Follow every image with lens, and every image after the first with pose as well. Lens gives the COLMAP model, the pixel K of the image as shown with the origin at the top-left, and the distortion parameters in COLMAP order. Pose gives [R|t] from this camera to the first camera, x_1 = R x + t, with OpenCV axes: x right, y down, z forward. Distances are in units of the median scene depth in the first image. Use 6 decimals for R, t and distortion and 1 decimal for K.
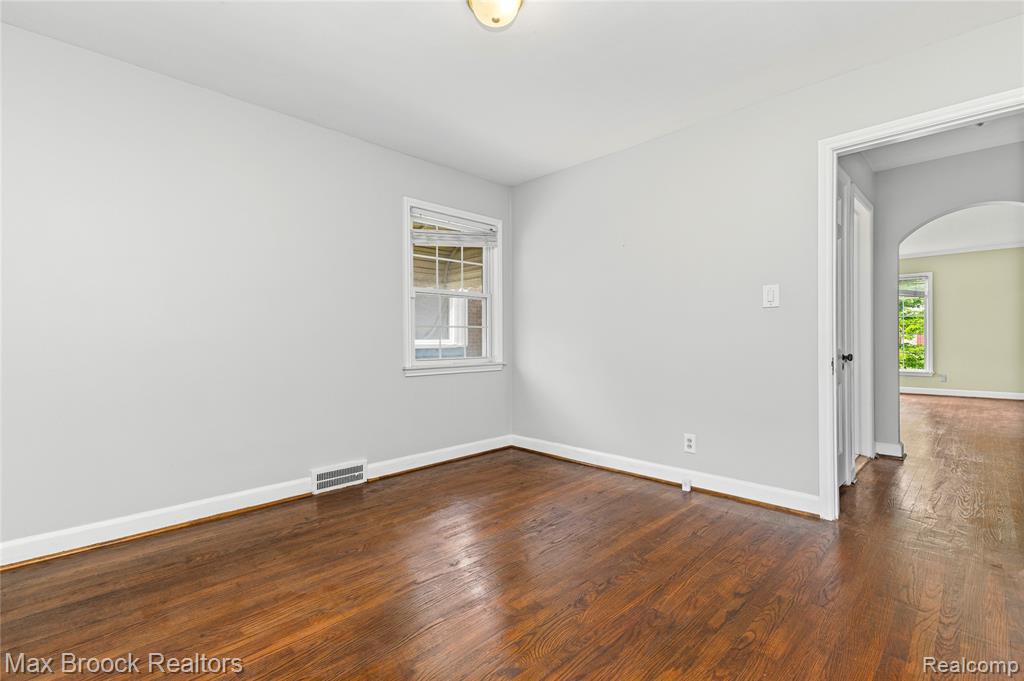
lens RADIAL K [[453.5, 0, 514.7], [0, 453.5, 337.3], [0, 0, 1]] dist [0.014479, -0.000098]
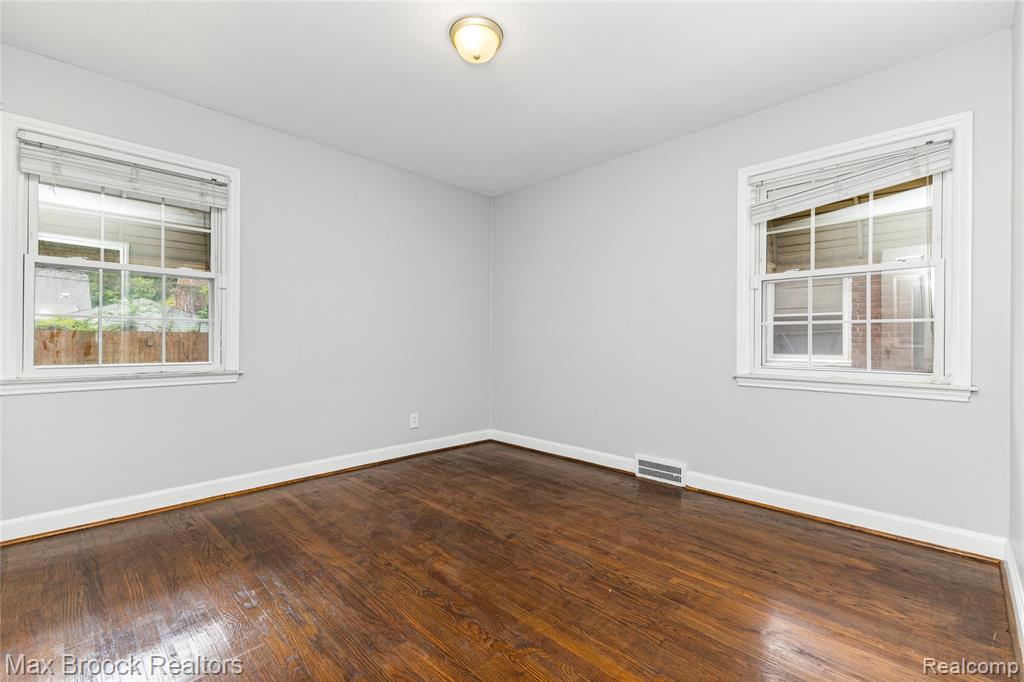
lens RADIAL K [[453.5, 0, 514.7], [0, 453.5, 337.8], [0, 0, 1]] dist [0.014479, -0.000098]
pose [[0.001940, 0.000081, -0.999998, 0.715908], [0.003064, 0.999995, 0.000087, -0.000465], [0.999993, -0.003065, 0.001940, 0.717958]]
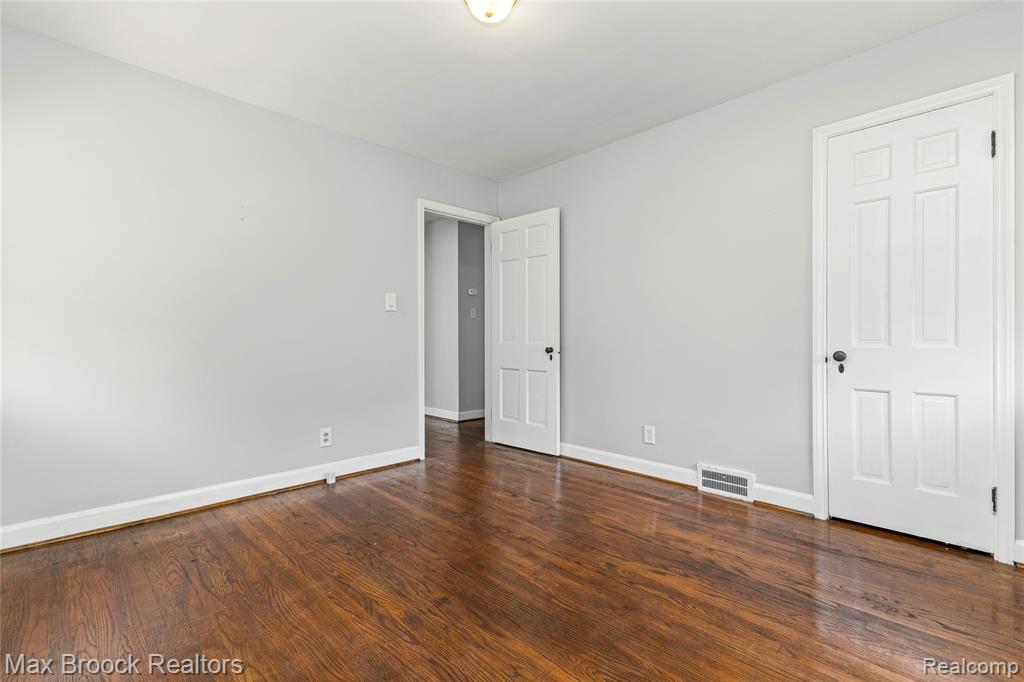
lens RADIAL K [[453.5, 0, 514.7], [0, 453.5, 337.8], [0, 0, 1]] dist [0.014479, -0.000098]
pose [[0.022243, 0.008526, 0.999716, -0.683770], [-0.005749, 0.999948, -0.008400, 0.017748], [-0.999736, -0.005561, 0.022291, 0.605937]]
